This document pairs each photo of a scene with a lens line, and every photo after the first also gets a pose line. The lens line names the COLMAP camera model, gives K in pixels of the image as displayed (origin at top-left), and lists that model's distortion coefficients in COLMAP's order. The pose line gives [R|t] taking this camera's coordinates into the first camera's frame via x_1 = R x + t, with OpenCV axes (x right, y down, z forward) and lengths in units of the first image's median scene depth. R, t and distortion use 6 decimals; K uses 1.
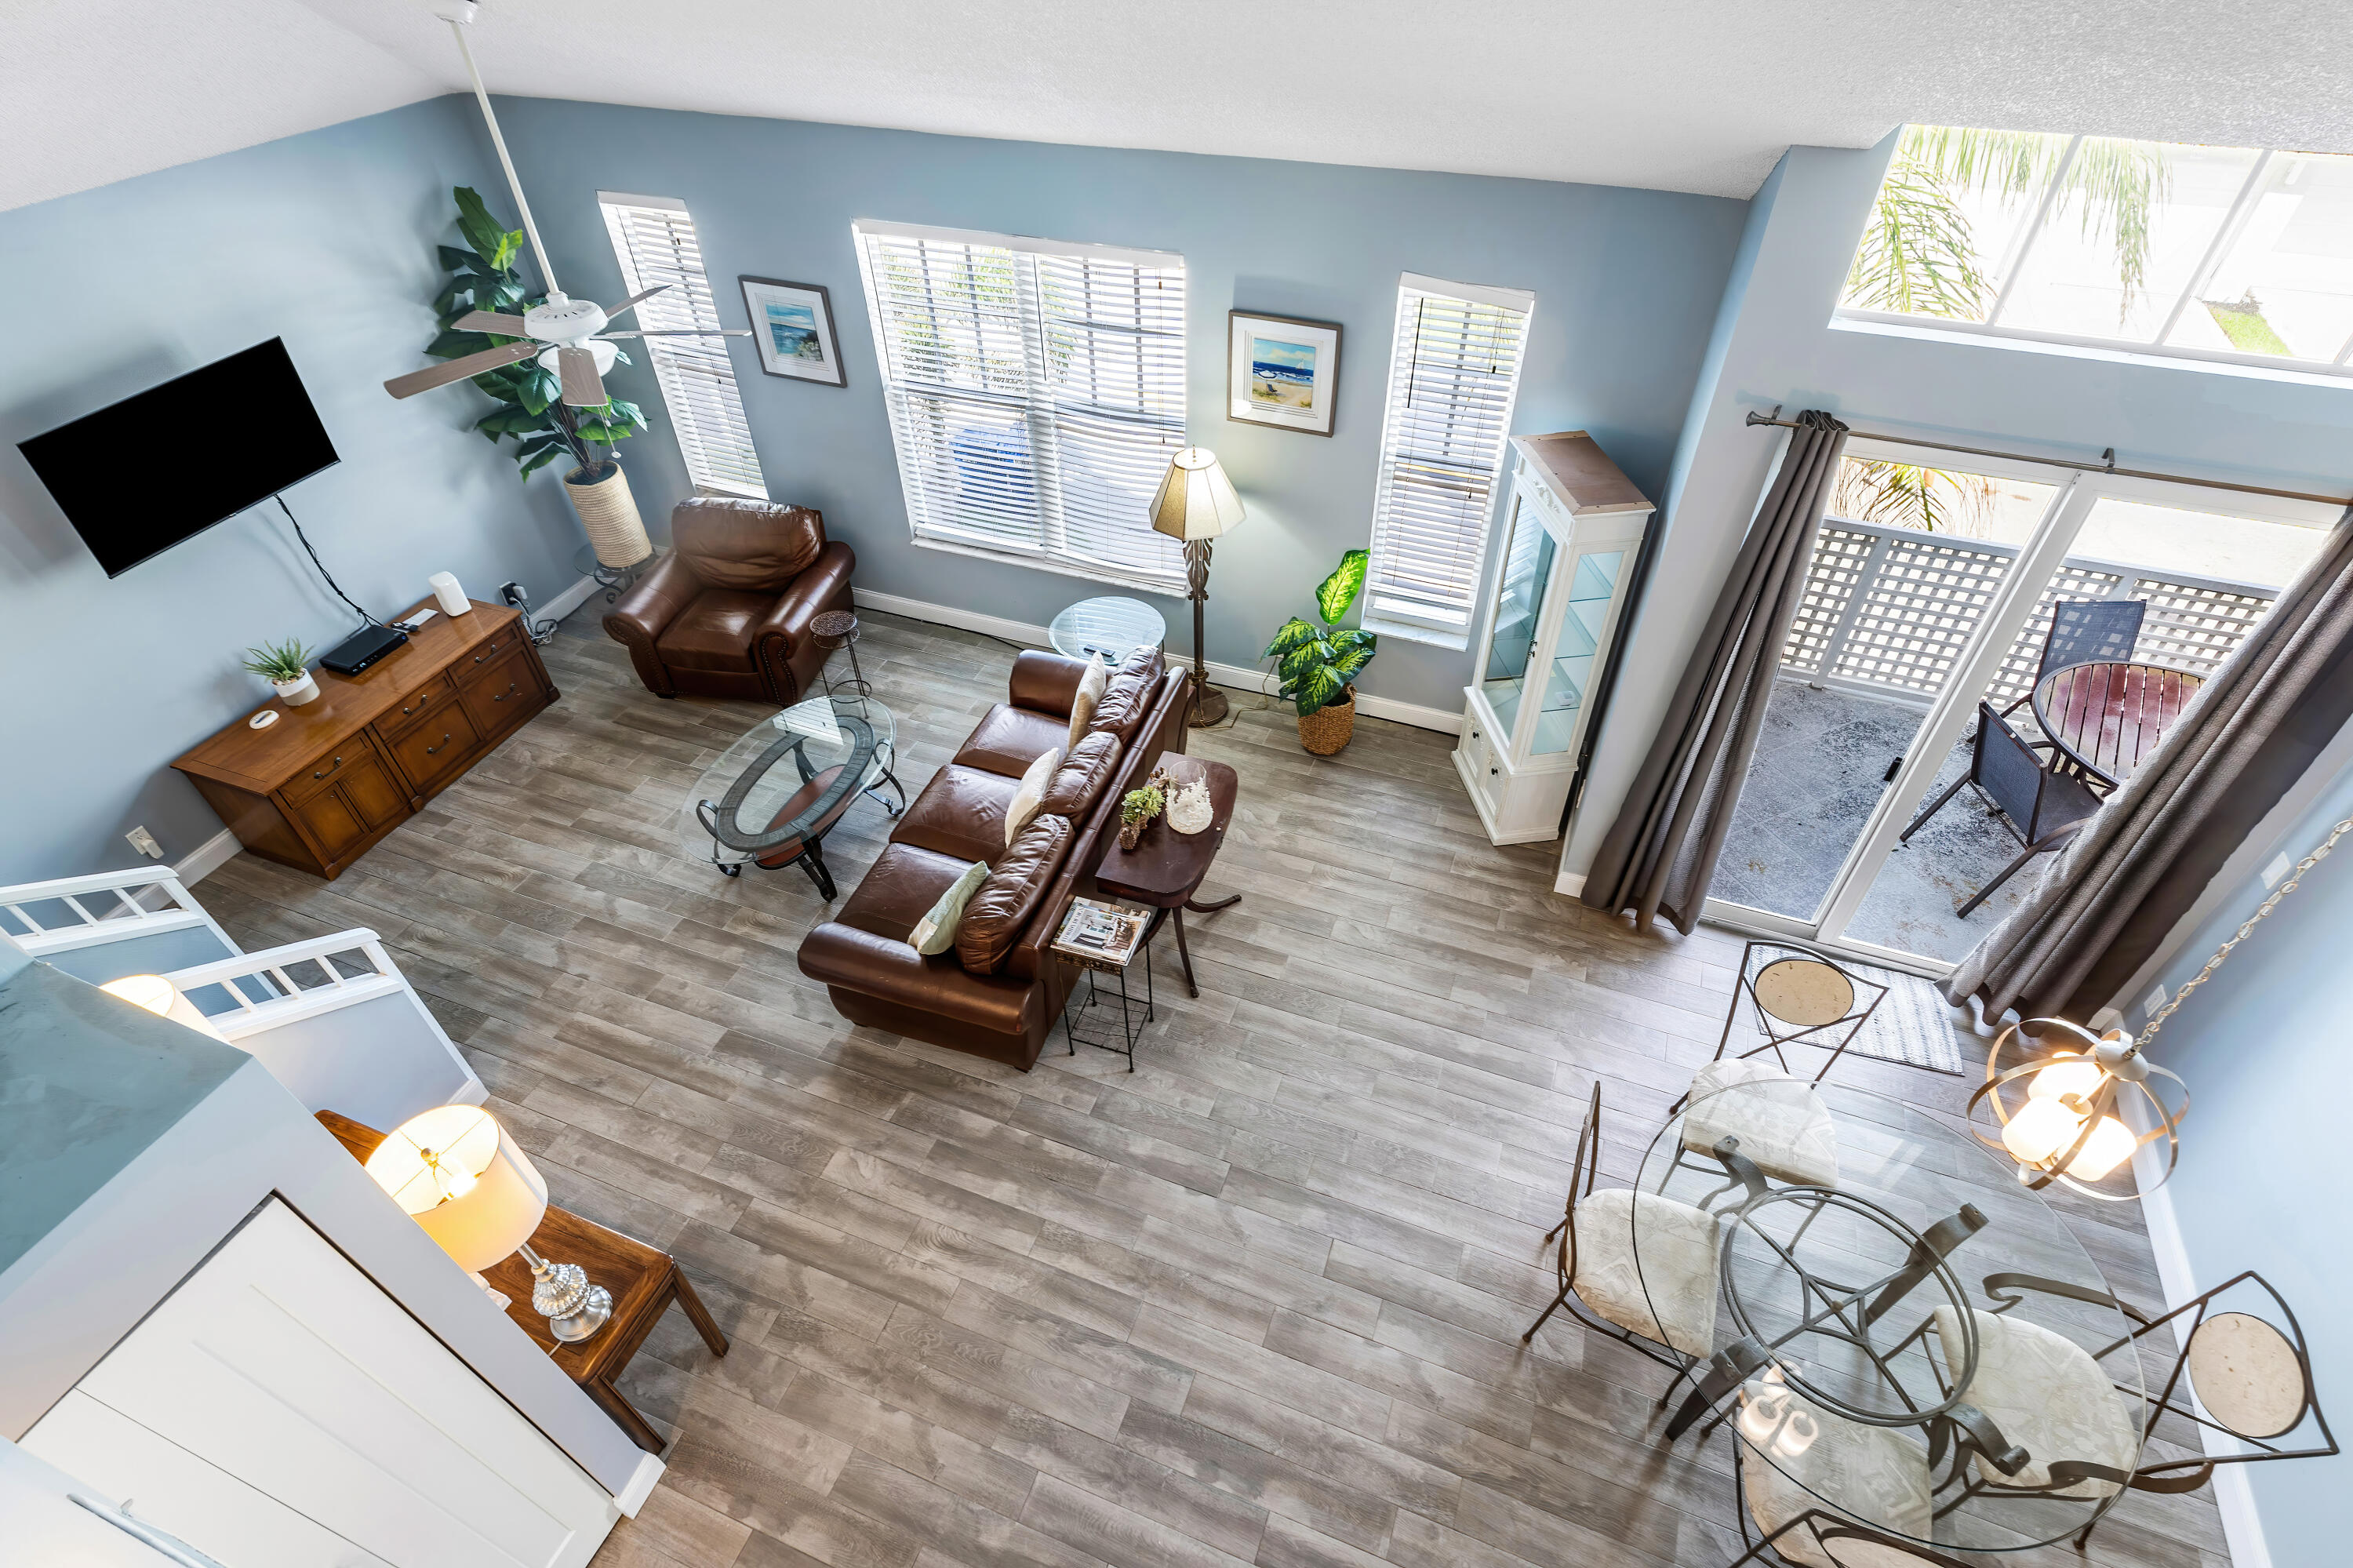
lens RADIAL K [[1126.6, 0, 1176.5], [0, 1126.6, 784.0], [0, 0, 1]] dist [0.002042, -0.000147]
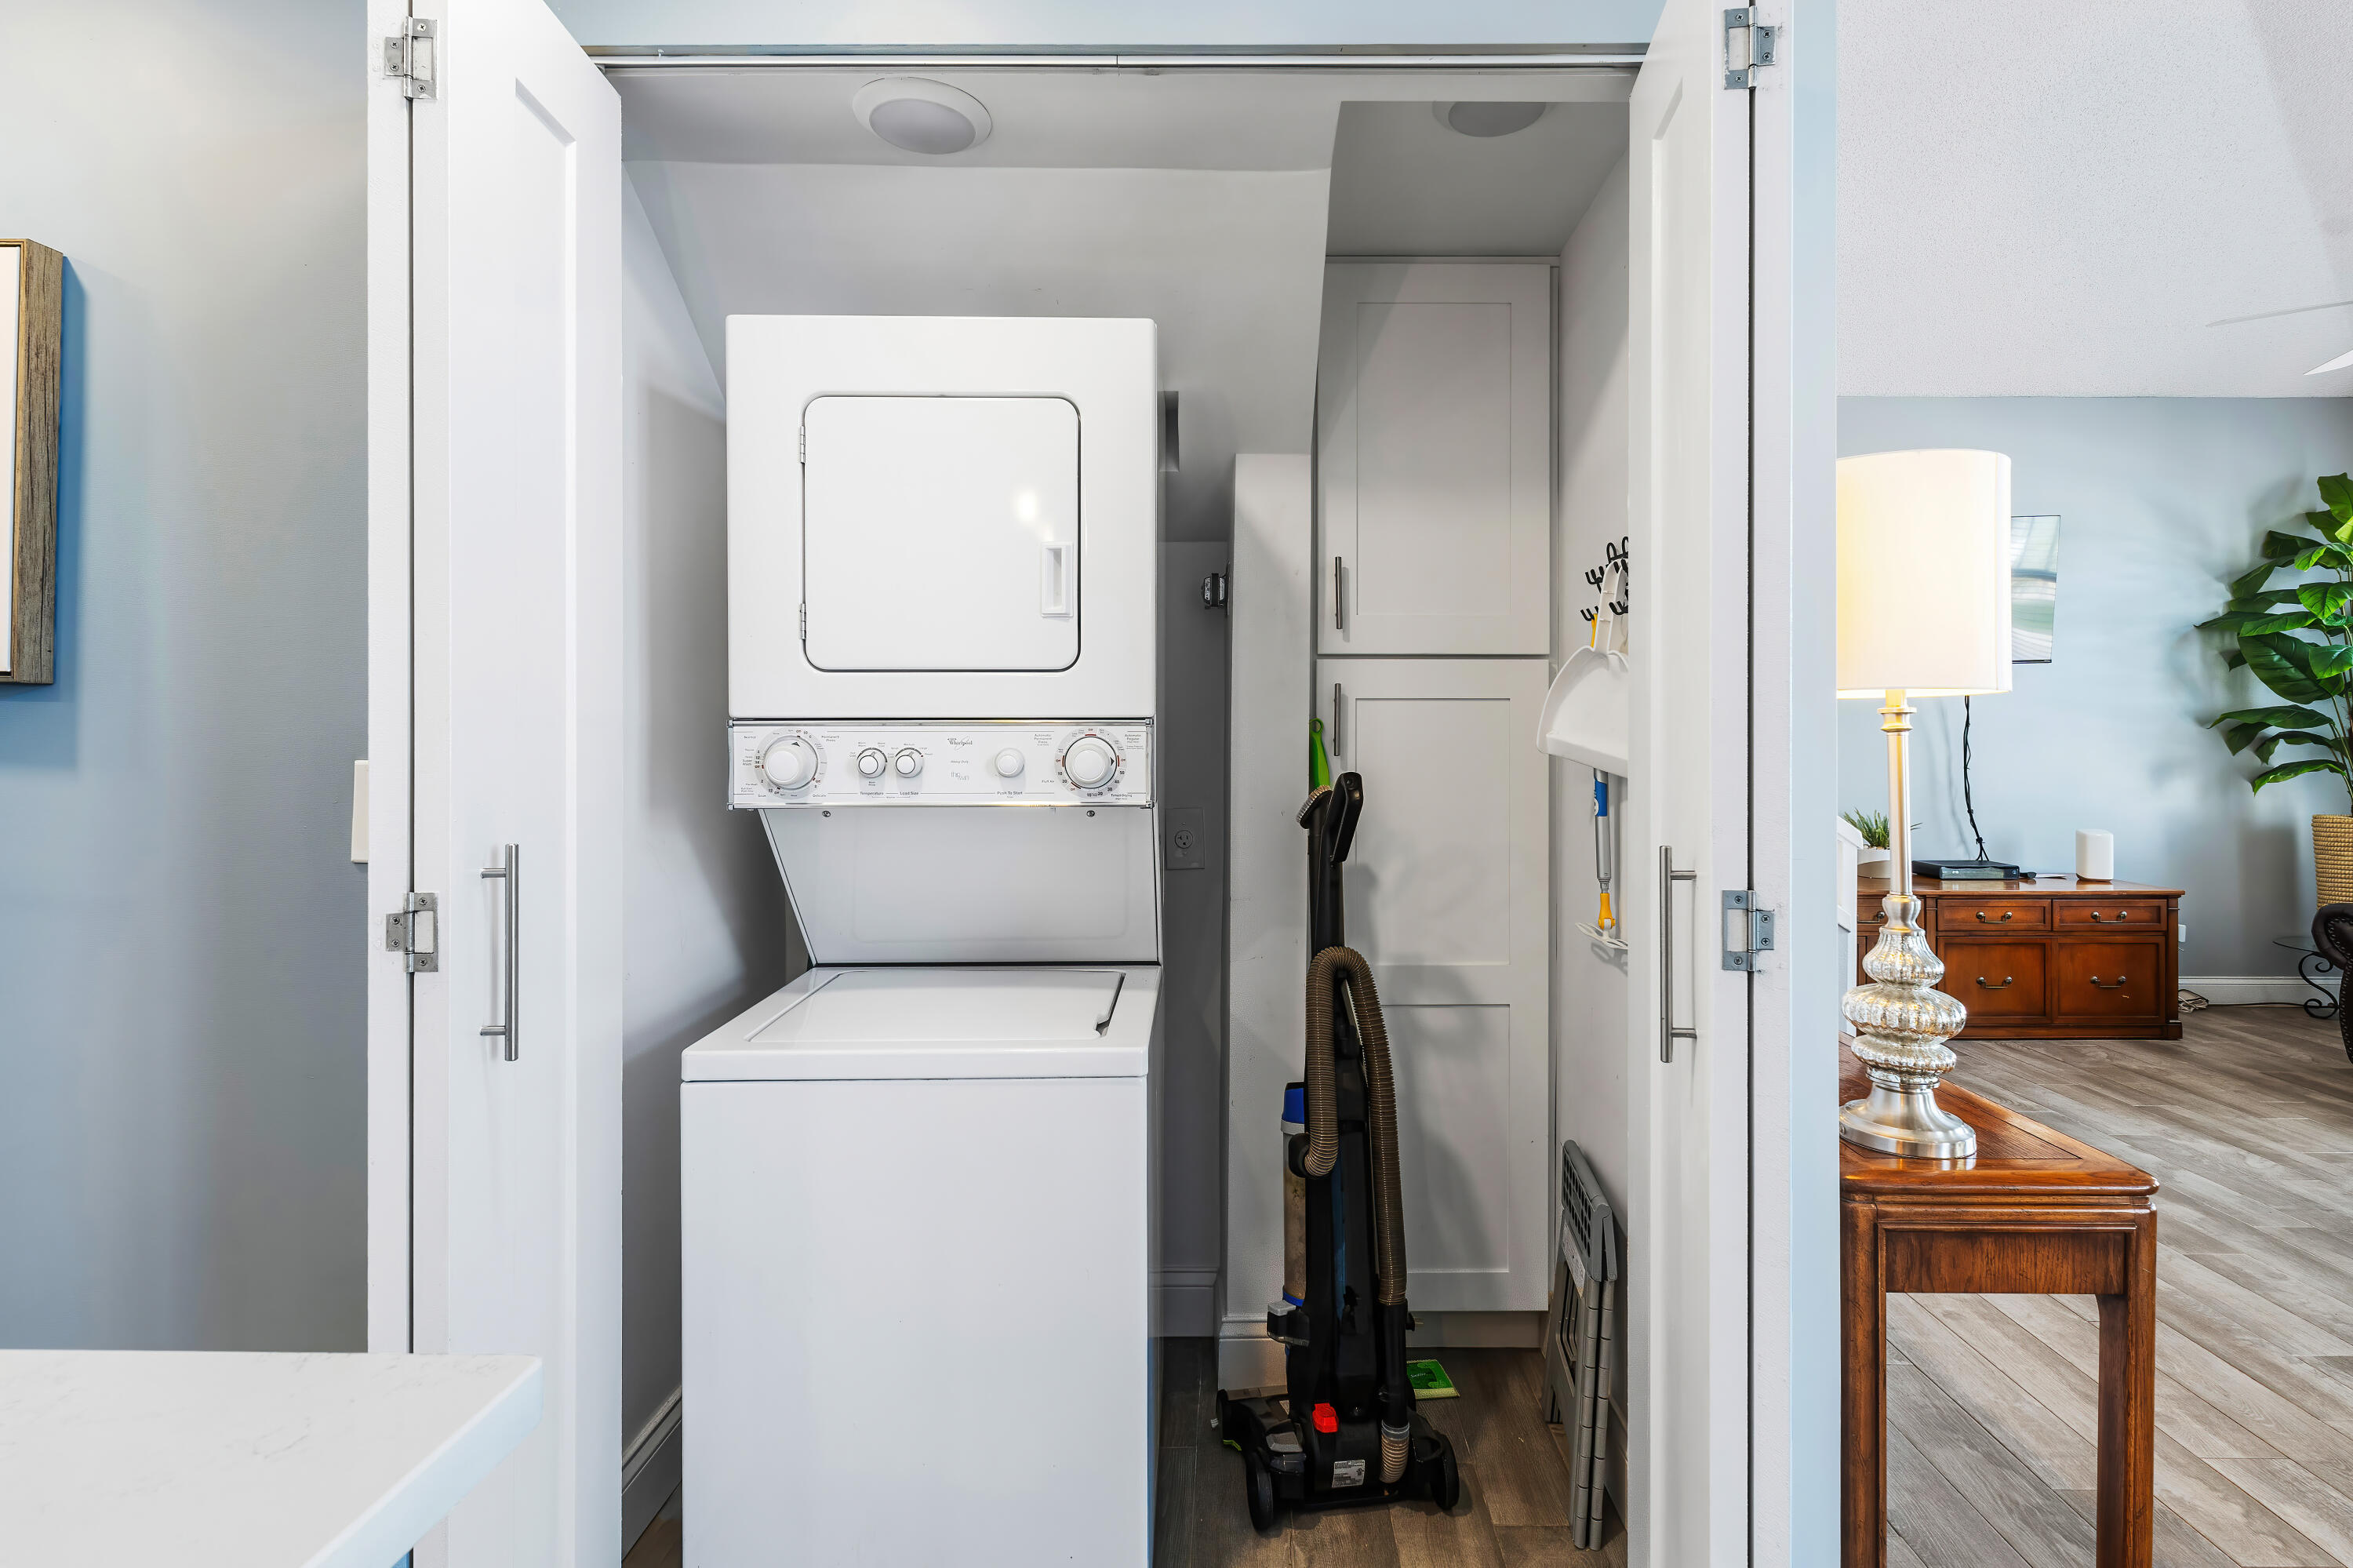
lens RADIAL K [[1159.9, 0, 1241.6], [0, 1159.9, 728.3], [0, 0, 1]] dist [-0.000052, -0.000123]
pose [[0.357826, 0.010757, -0.933726, -0.116772], [-0.632968, 0.737947, -0.234066, 0.387400], [0.686522, 0.674773, 0.270865, 0.360076]]
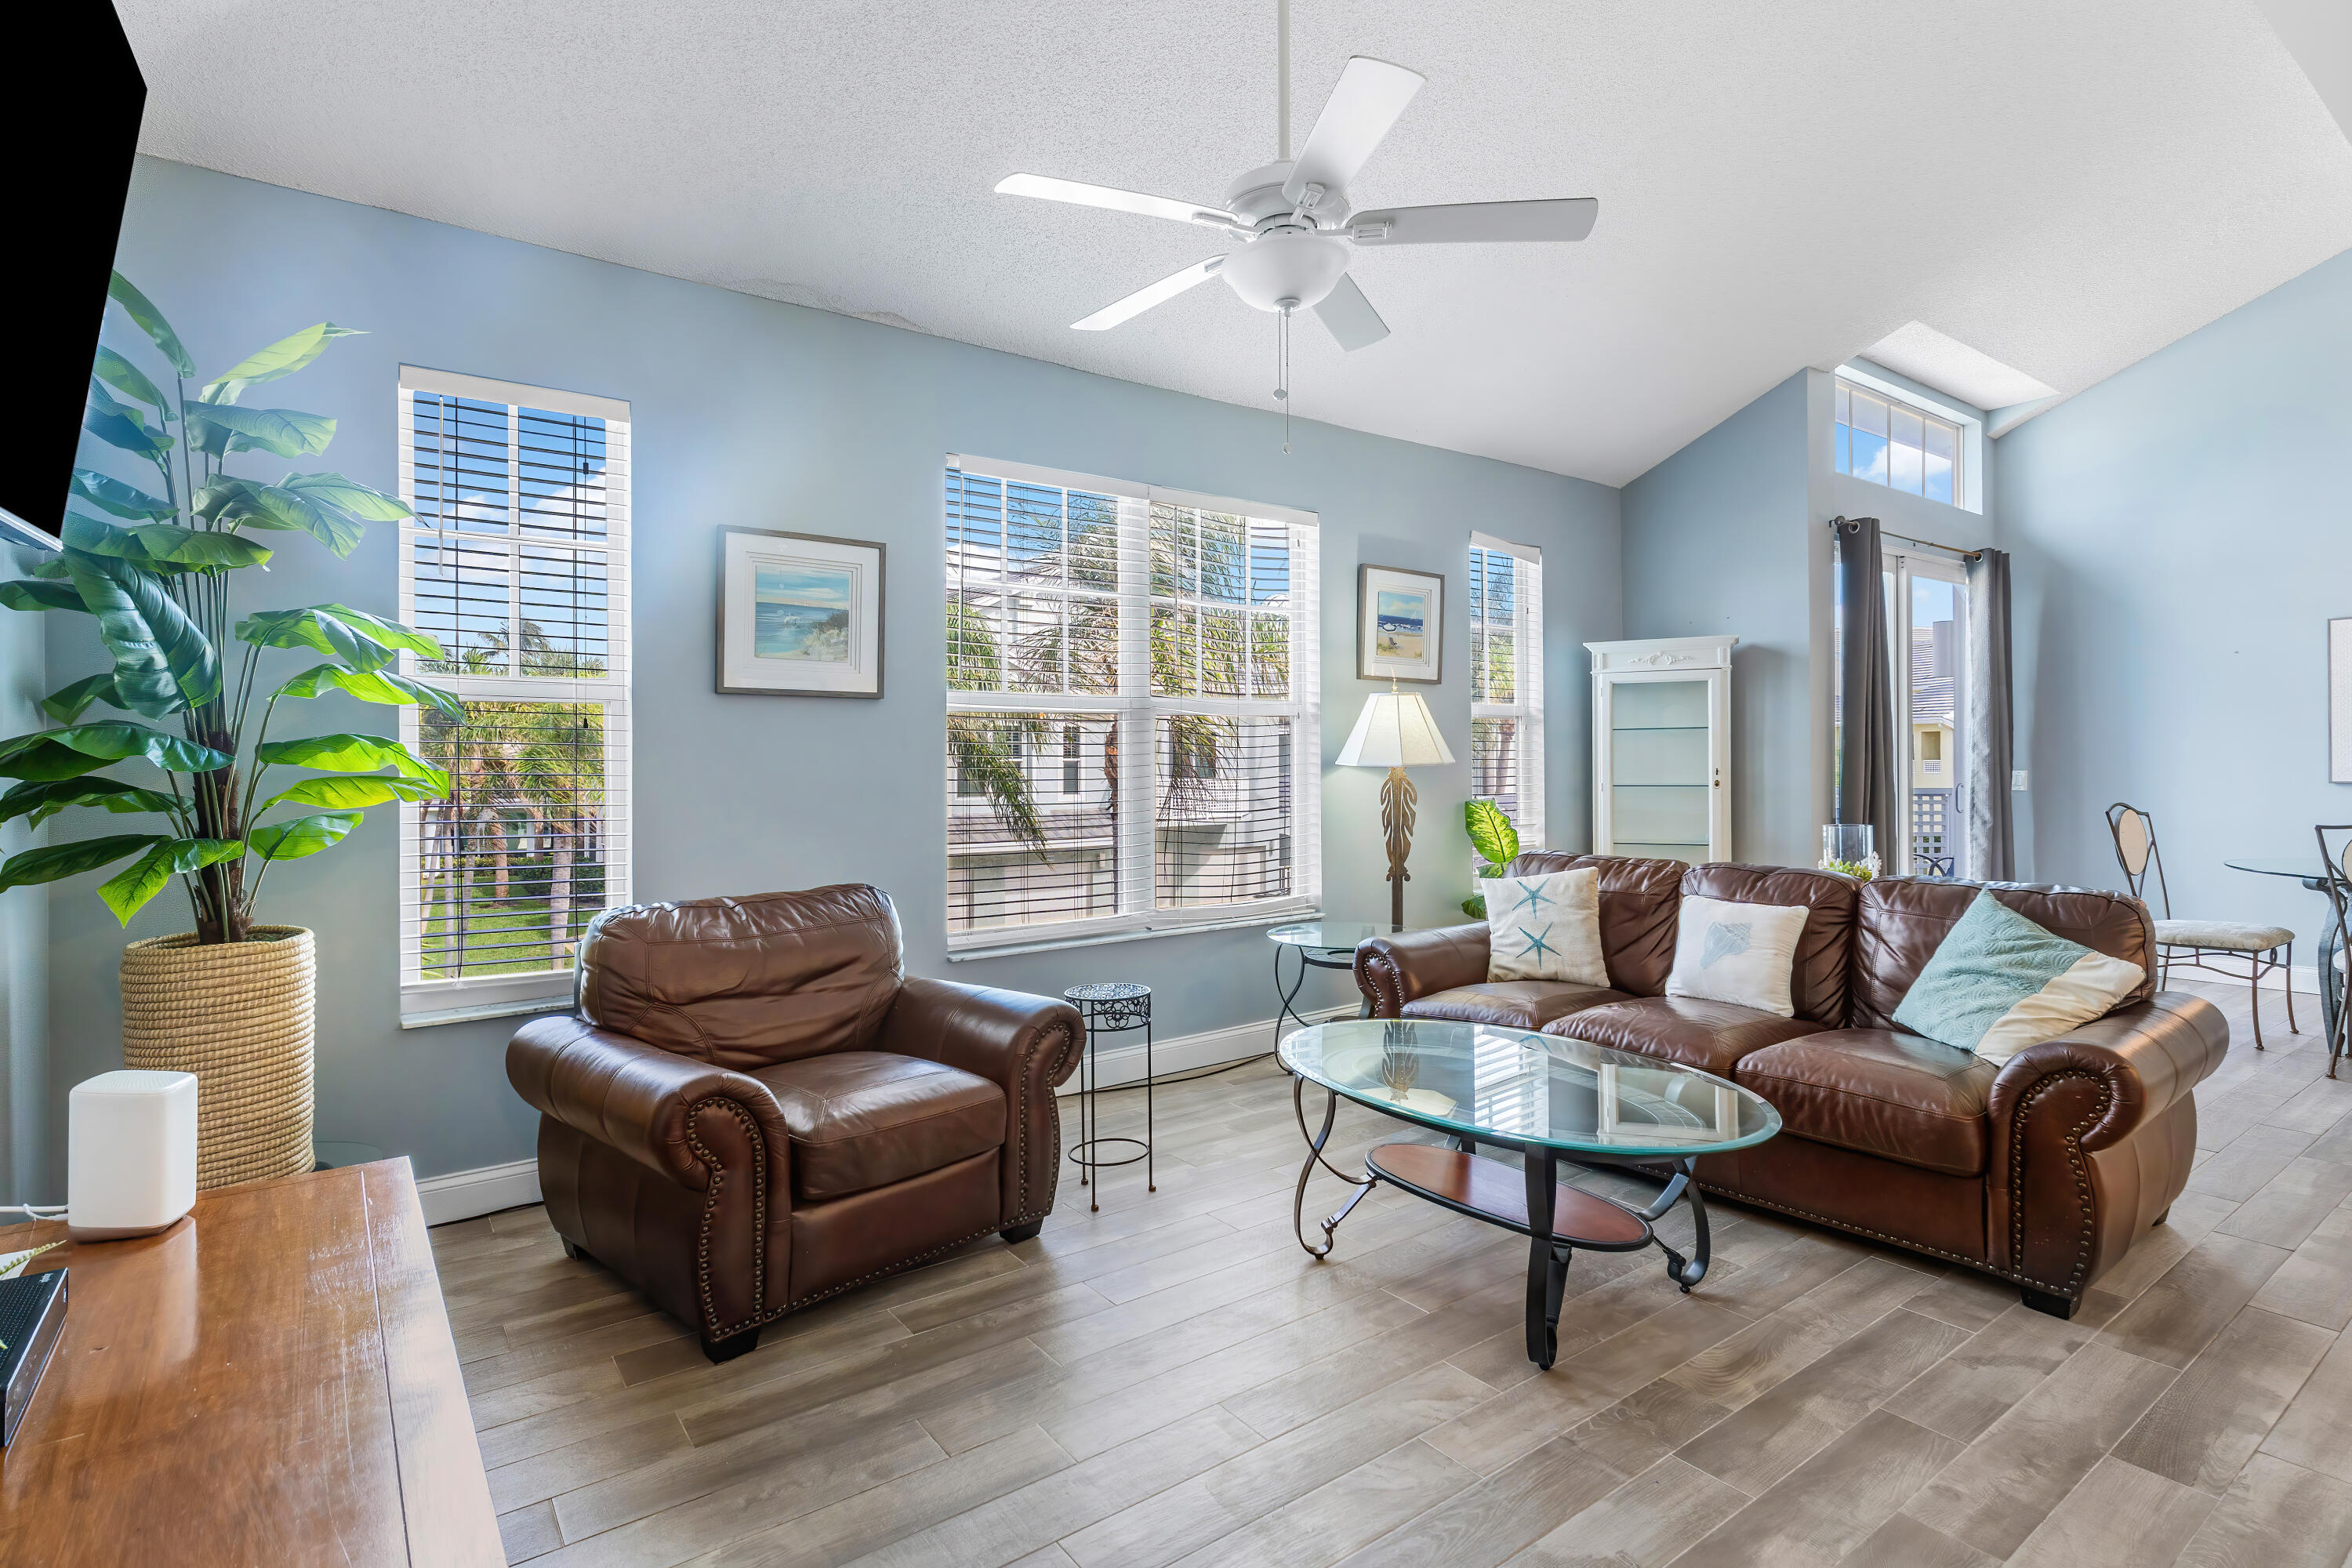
lens RADIAL K [[1126.1, 0, 1176.0], [0, 1126.1, 784.0], [0, 0, 1]] dist [0.002042, -0.000147]
pose [[0.549019, 0.000749, 0.835809, -0.841966], [0.561660, 0.740225, -0.369602, -0.000825], [-0.618964, 0.672359, 0.405977, 0.799221]]
